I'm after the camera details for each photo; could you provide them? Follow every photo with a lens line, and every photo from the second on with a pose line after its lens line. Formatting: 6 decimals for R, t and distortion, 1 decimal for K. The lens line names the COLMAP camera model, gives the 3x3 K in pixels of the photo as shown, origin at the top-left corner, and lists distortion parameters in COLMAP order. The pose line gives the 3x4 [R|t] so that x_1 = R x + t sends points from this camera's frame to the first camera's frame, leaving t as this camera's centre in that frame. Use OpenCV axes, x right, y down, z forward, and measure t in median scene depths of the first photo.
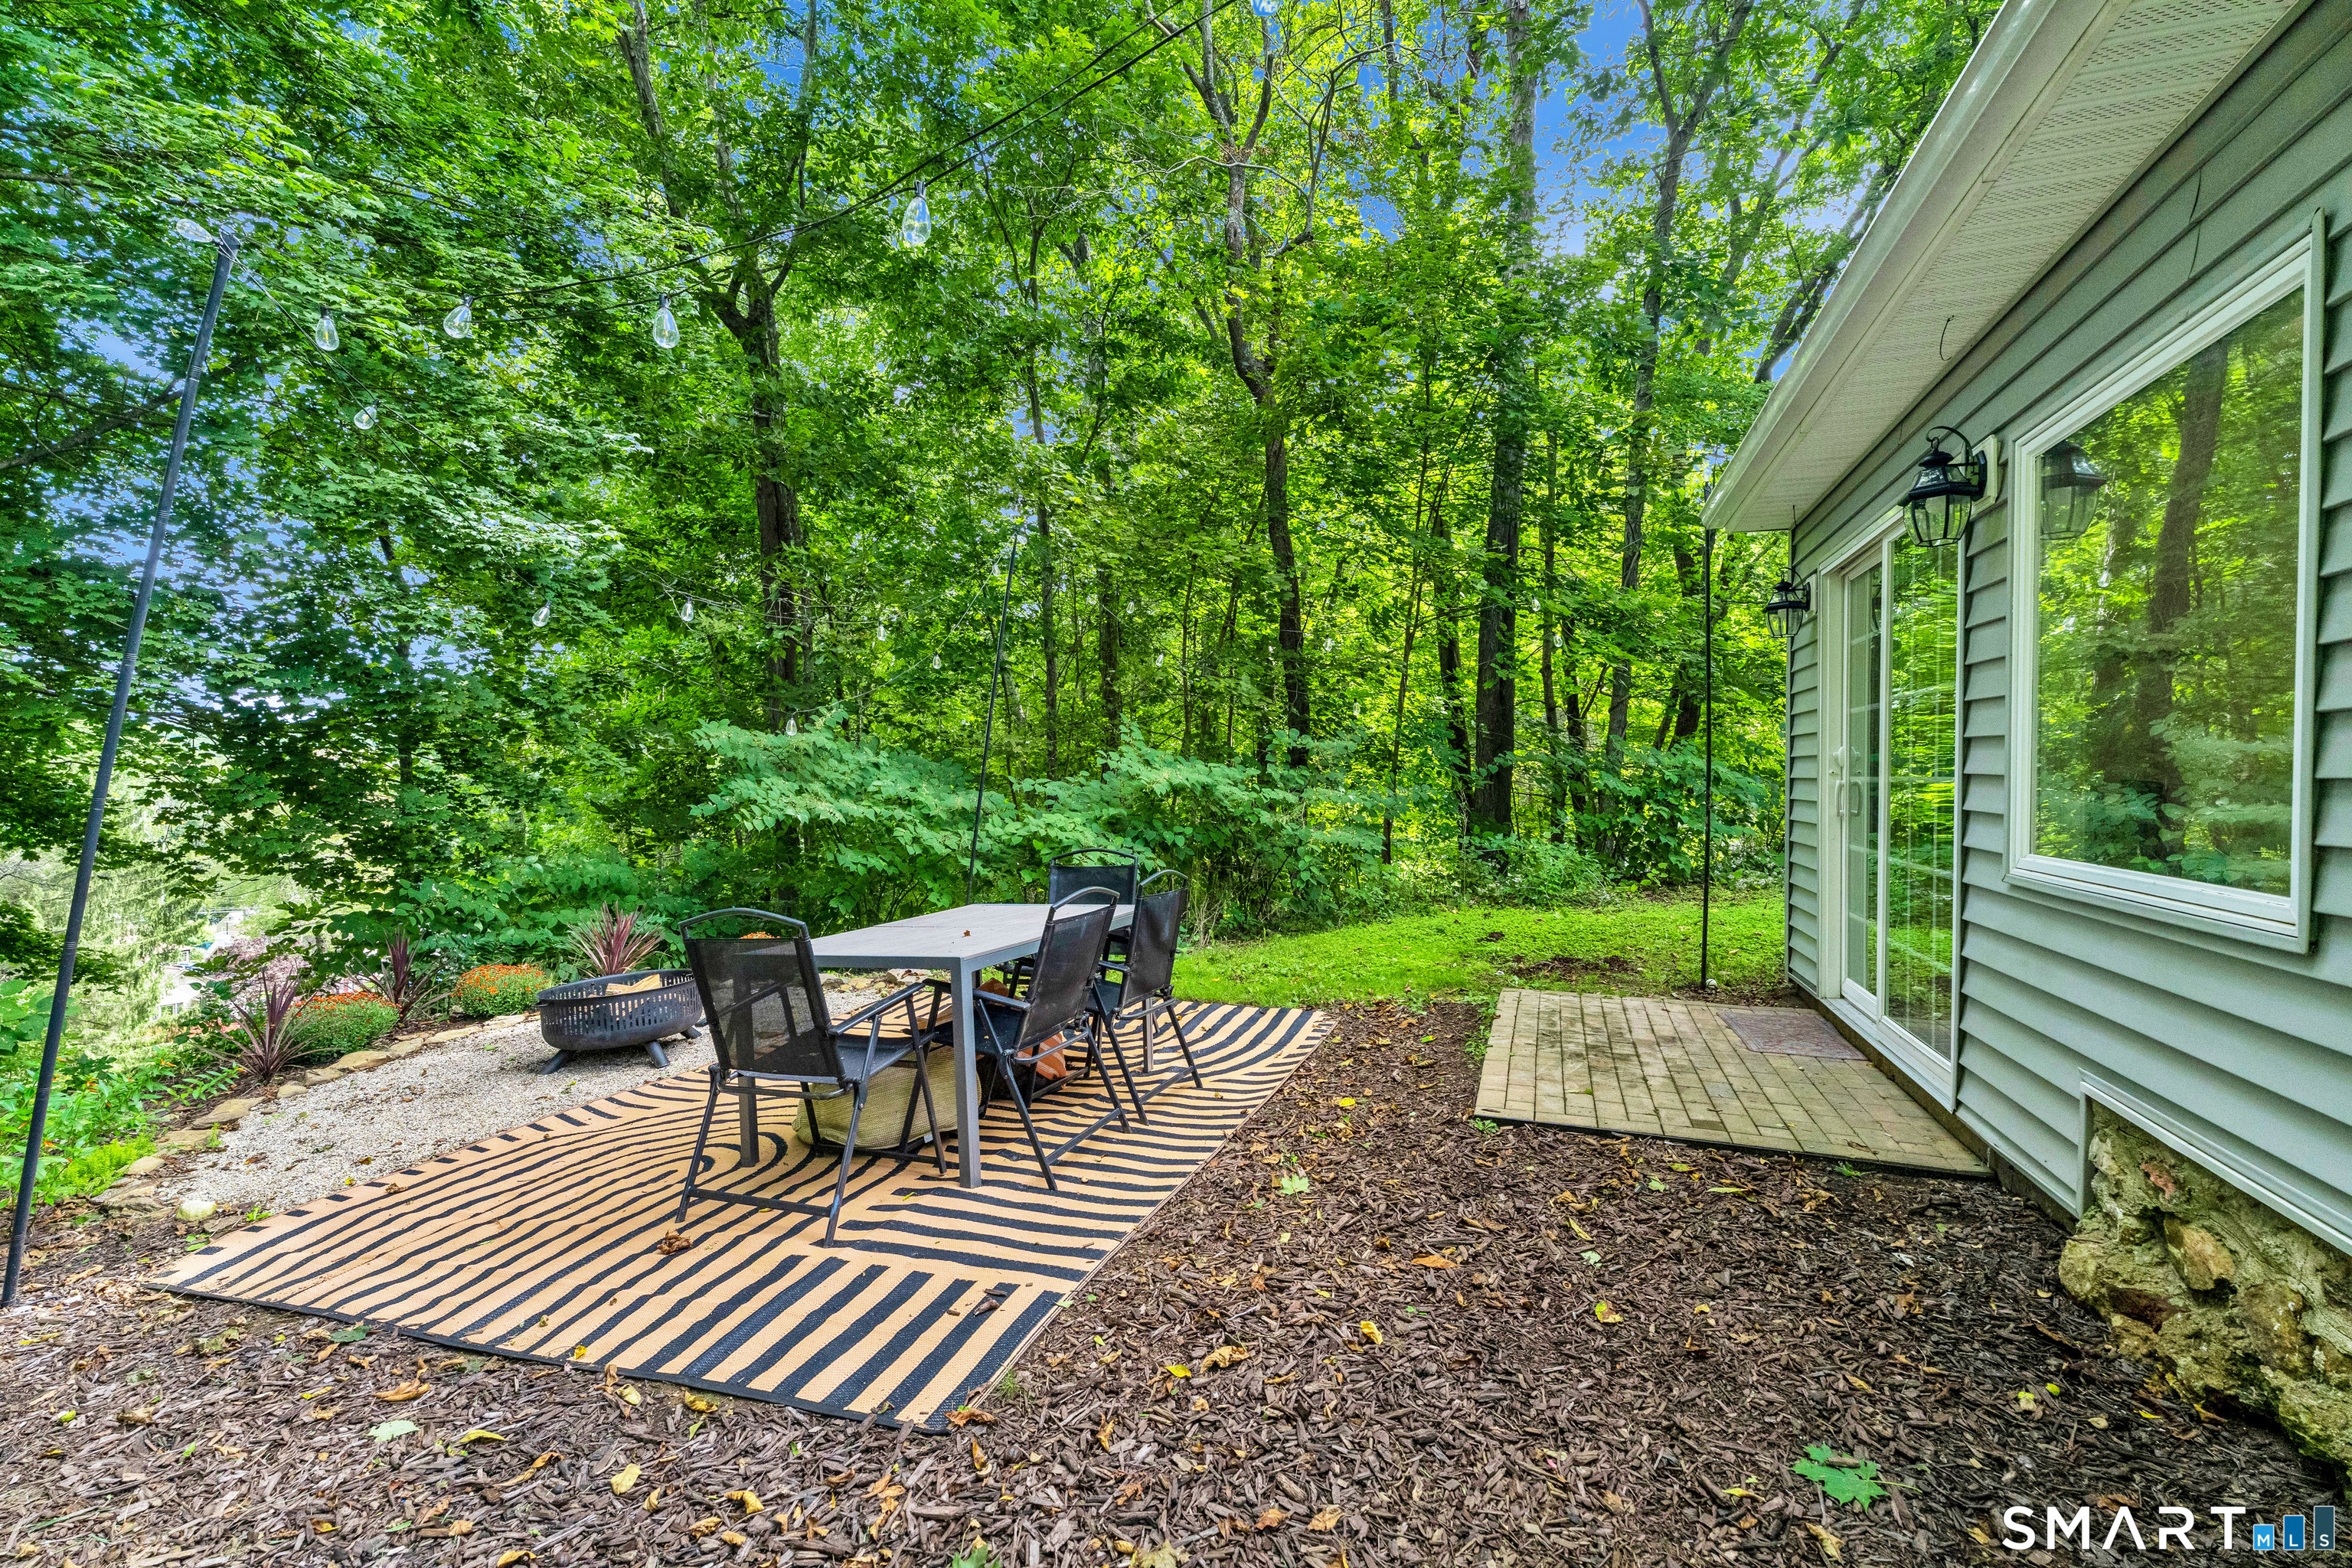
lens RADIAL K [[1090.9, 0, 1177.4], [0, 1090.9, 772.4], [0, 0, 1]] dist [-0.002451, -0.011400]
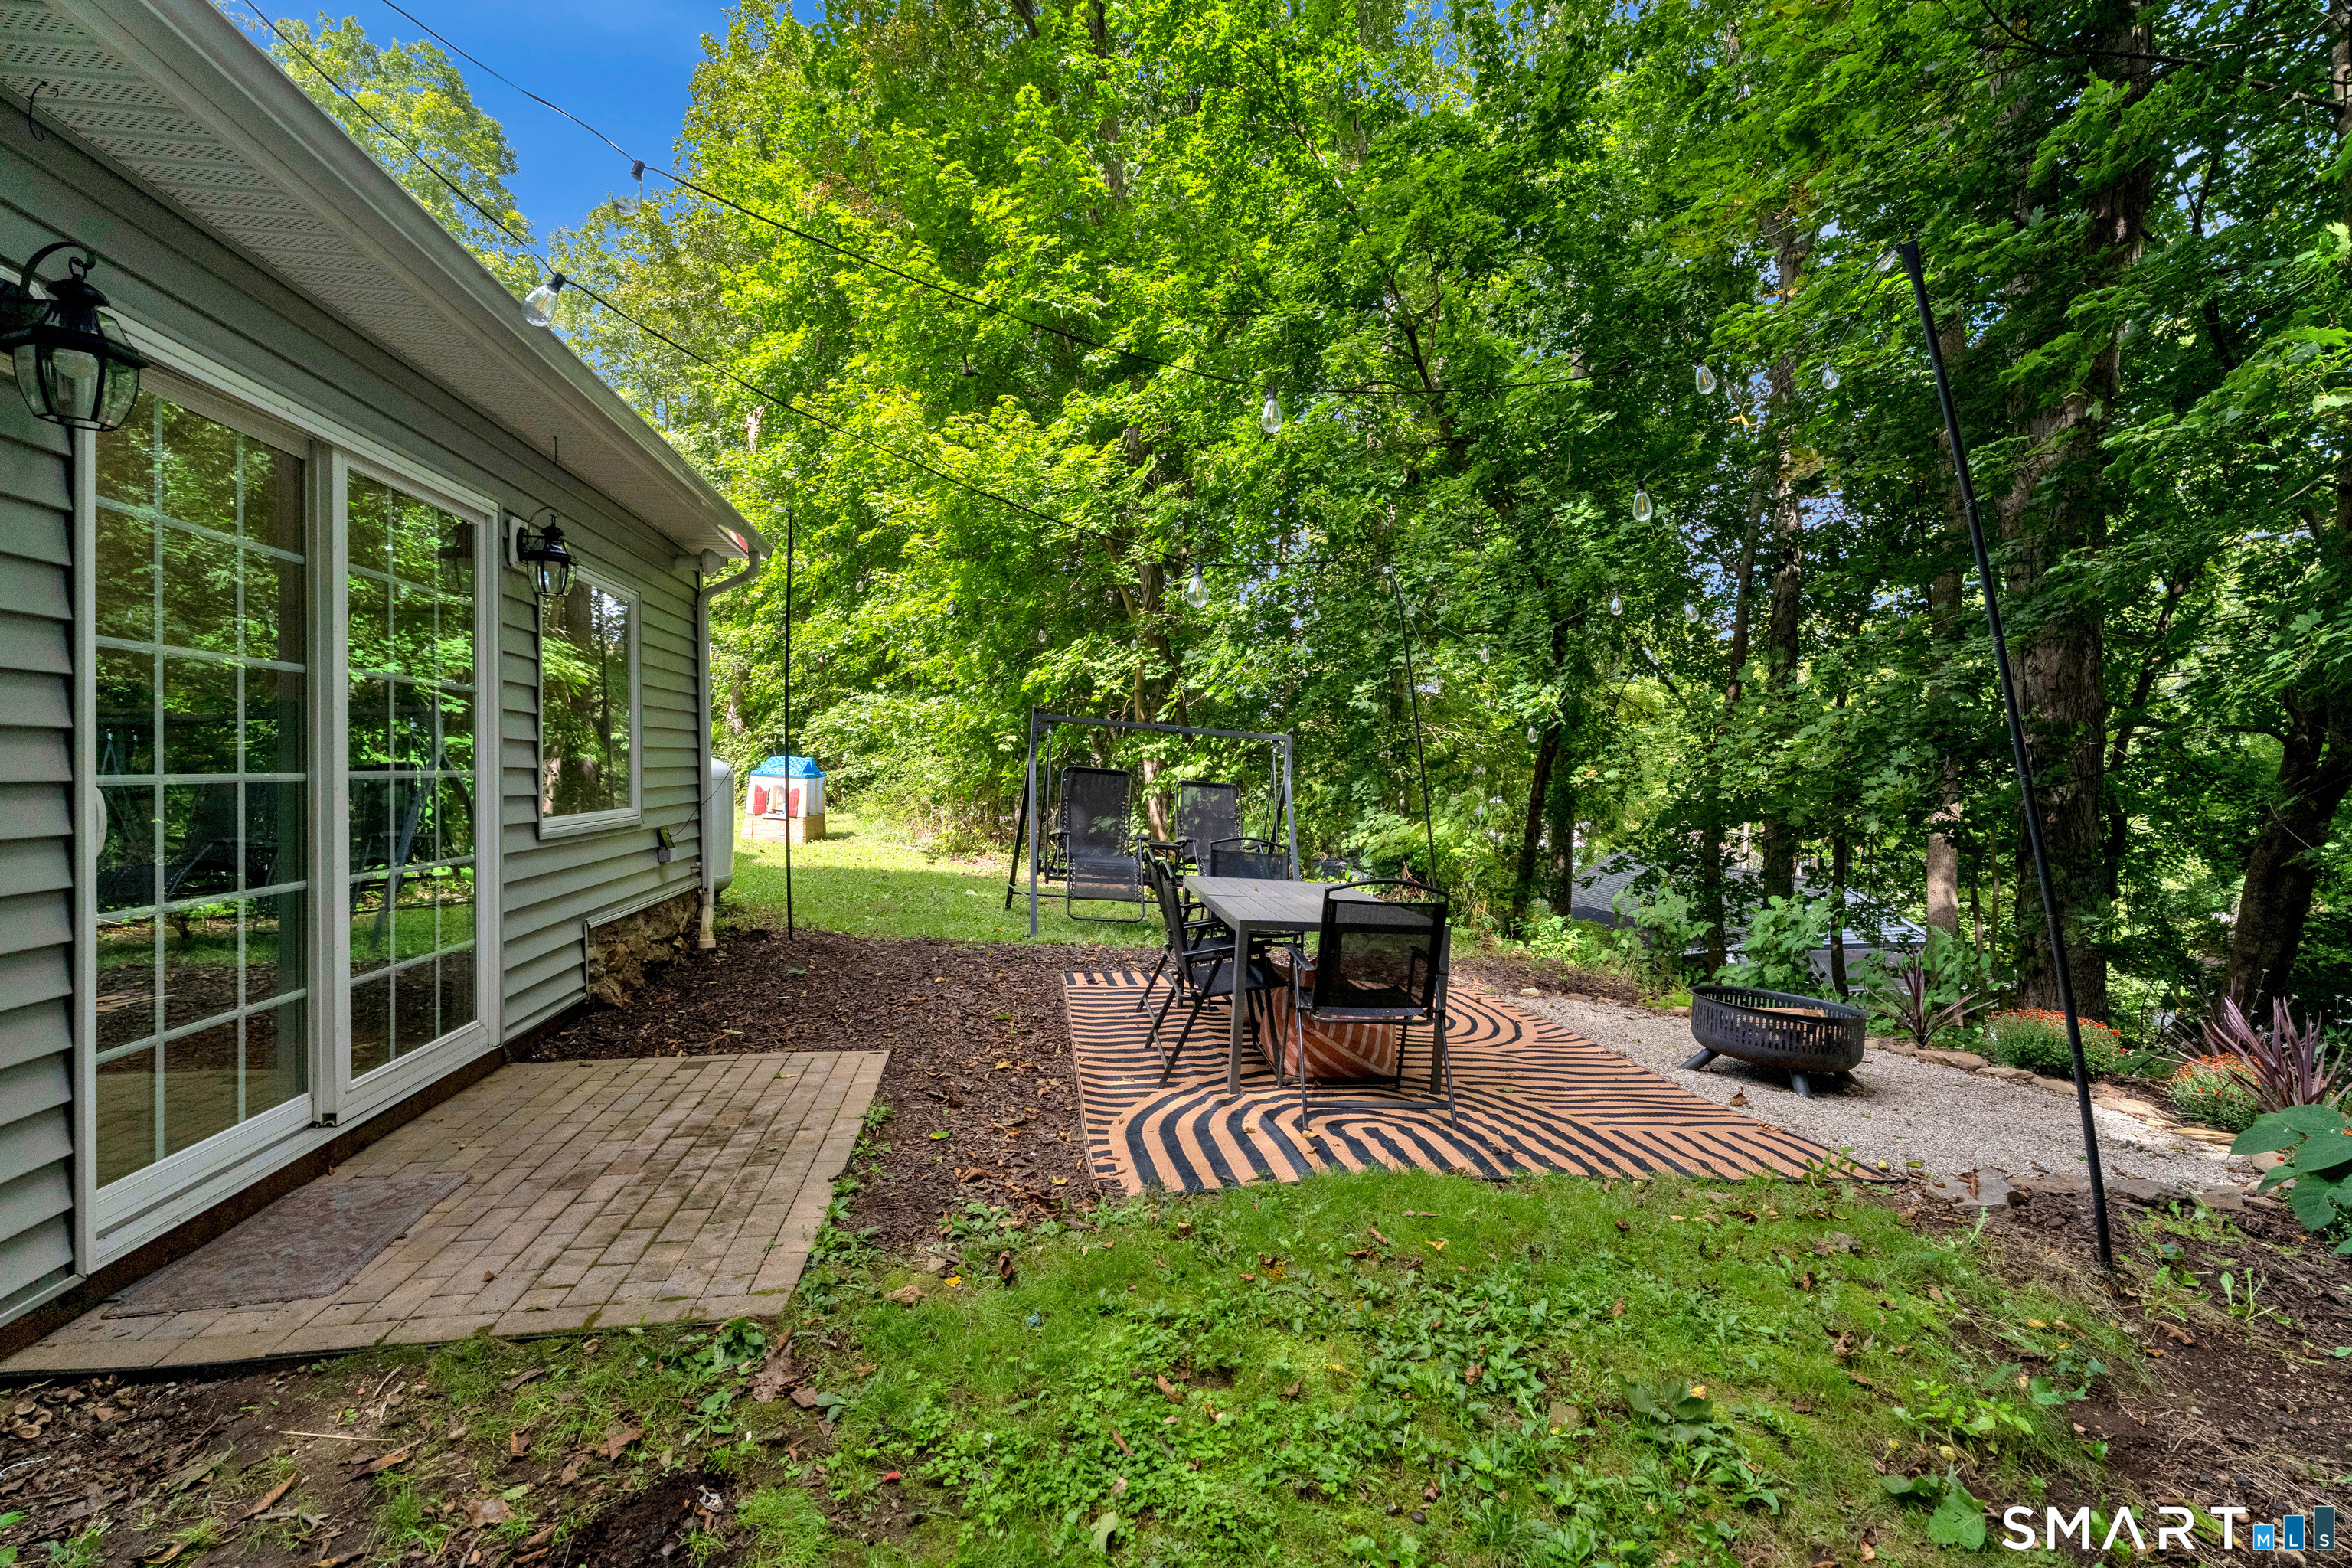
lens RADIAL K [[1090.9, 0, 1177.4], [0, 1090.9, 772.4], [0, 0, 1]] dist [-0.002451, -0.011400]
pose [[-0.886871, -0.007958, -0.461948, 0.448248], [-0.012631, 0.999896, 0.007024, -0.007962], [0.461844, 0.012064, -0.886879, 1.794420]]
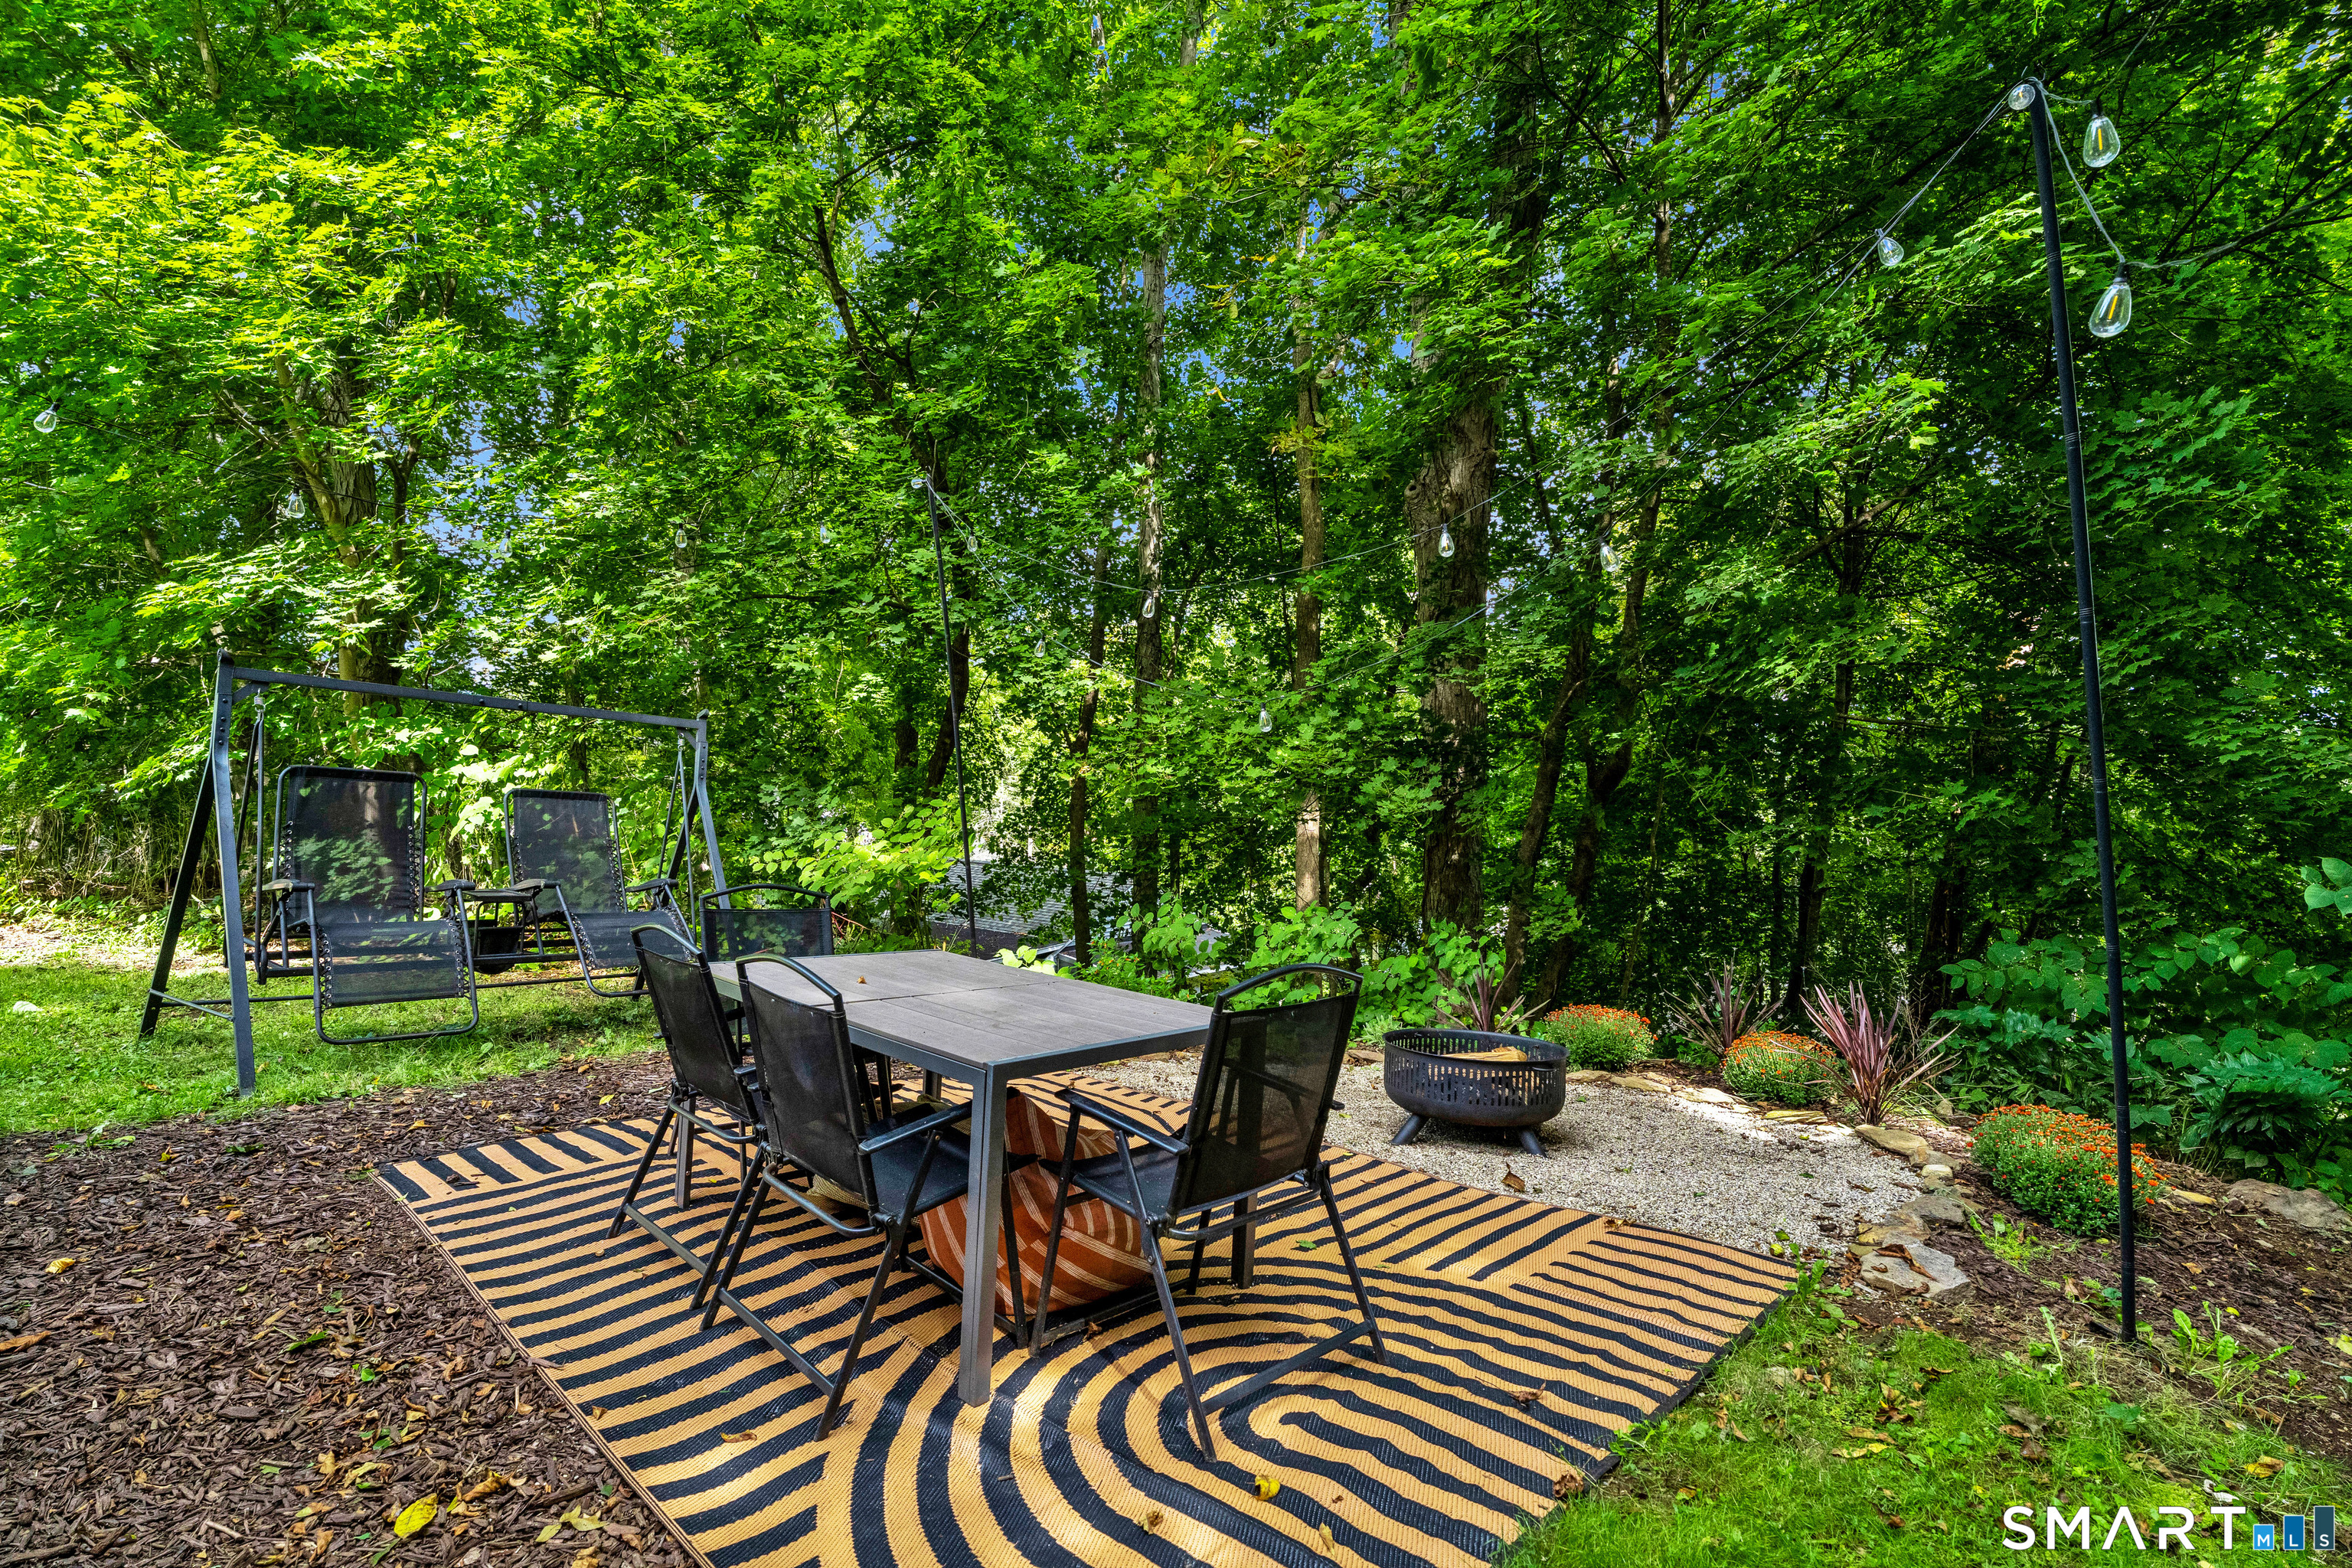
lens RADIAL K [[1090.9, 0, 1177.4], [0, 1090.9, 772.4], [0, 0, 1]] dist [-0.002451, -0.011400]
pose [[-0.375875, -0.009010, -0.926627, 0.386843], [-0.022407, 0.999749, -0.000632, -0.008431], [0.926399, 0.020525, -0.375982, 1.244716]]
